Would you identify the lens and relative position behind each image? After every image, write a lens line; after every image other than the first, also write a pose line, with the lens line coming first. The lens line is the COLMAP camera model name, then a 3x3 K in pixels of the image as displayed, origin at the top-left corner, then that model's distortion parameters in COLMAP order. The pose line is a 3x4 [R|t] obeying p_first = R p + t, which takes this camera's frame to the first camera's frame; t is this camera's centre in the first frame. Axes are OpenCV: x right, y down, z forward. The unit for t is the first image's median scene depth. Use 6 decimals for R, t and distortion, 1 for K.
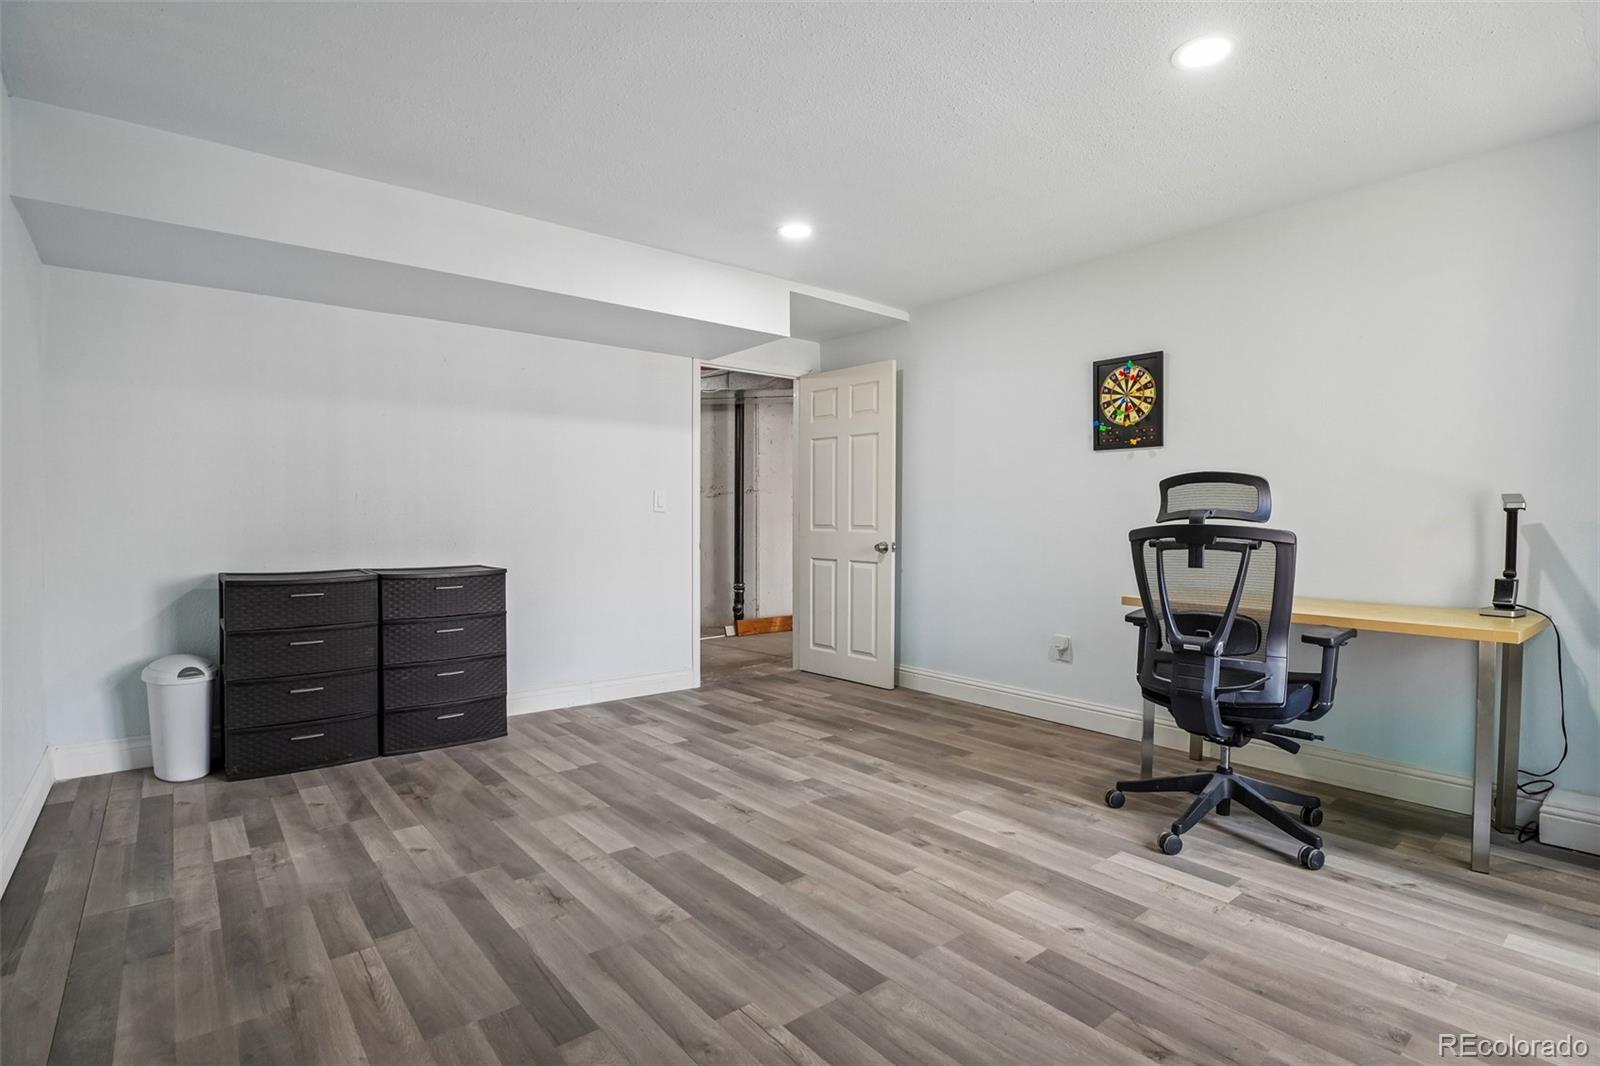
lens RADIAL K [[783.2, 0, 800.7], [0, 783.2, 533.5], [0, 0, 1]] dist [-0.036171, 0.007460]
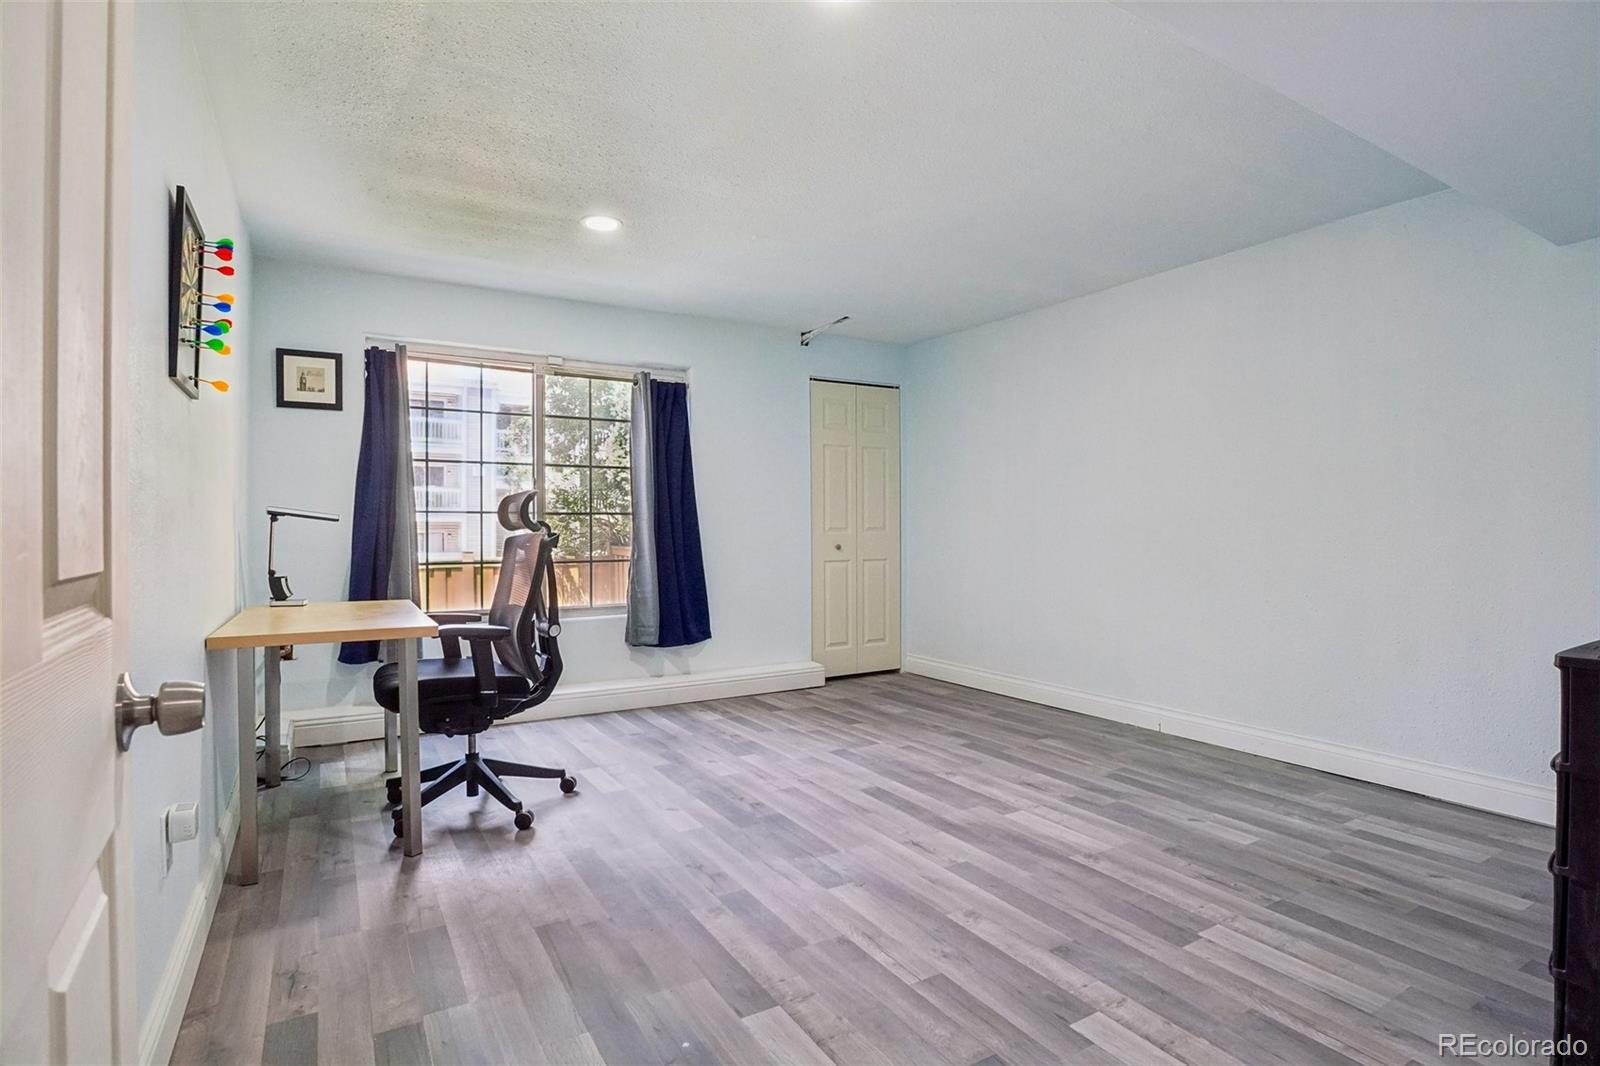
lens RADIAL K [[783.2, 0, 794.4], [0, 783.2, 526.6], [0, 0, 1]] dist [-0.036171, 0.007460]
pose [[-0.987879, -0.001905, 0.155217, -0.082462], [0.000543, 0.999876, 0.015725, -0.039595], [-0.155228, 0.015618, -0.987755, 2.110555]]
